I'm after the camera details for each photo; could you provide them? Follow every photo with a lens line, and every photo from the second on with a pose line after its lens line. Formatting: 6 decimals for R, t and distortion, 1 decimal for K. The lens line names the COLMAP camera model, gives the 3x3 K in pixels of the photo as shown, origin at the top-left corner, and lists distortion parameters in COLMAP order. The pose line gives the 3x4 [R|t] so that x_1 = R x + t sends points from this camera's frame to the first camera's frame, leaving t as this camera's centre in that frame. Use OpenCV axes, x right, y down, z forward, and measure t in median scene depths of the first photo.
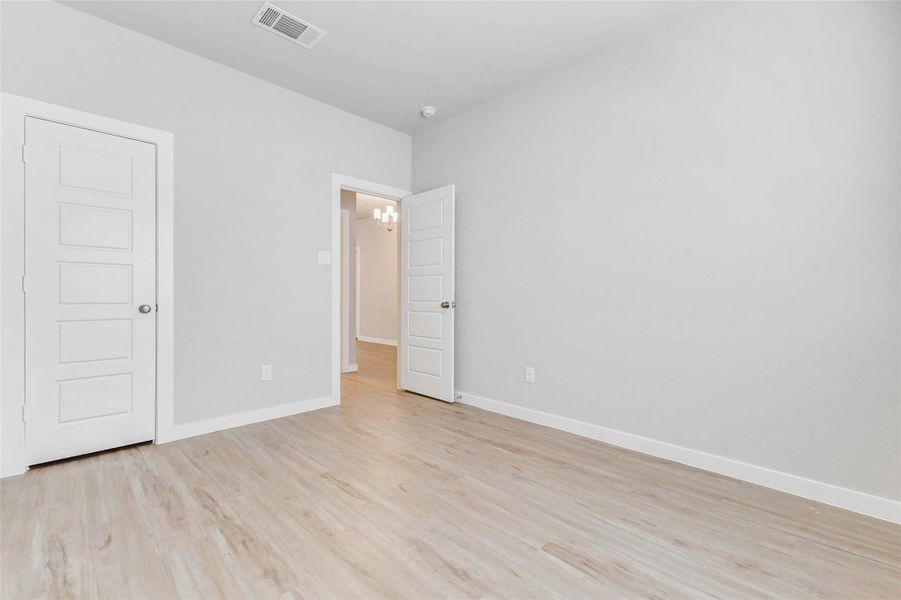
lens RADIAL K [[393.9, 0, 450.1], [0, 393.9, 299.9], [0, 0, 1]] dist [-0.002513, -0.000104]
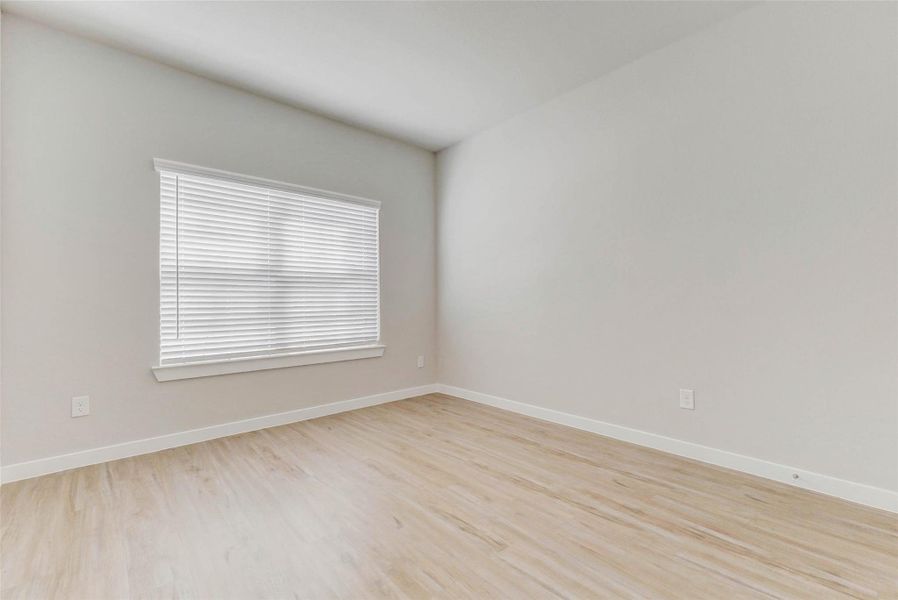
lens RADIAL K [[392.6, 0, 448.9], [0, 392.6, 302.0], [0, 0, 1]] dist [-0.002513, -0.000104]
pose [[-0.997508, 0.002620, 0.070511, -0.302095], [0.002739, 0.999995, 0.001583, -0.011243], [-0.070506, 0.001772, -0.997510, 1.895366]]
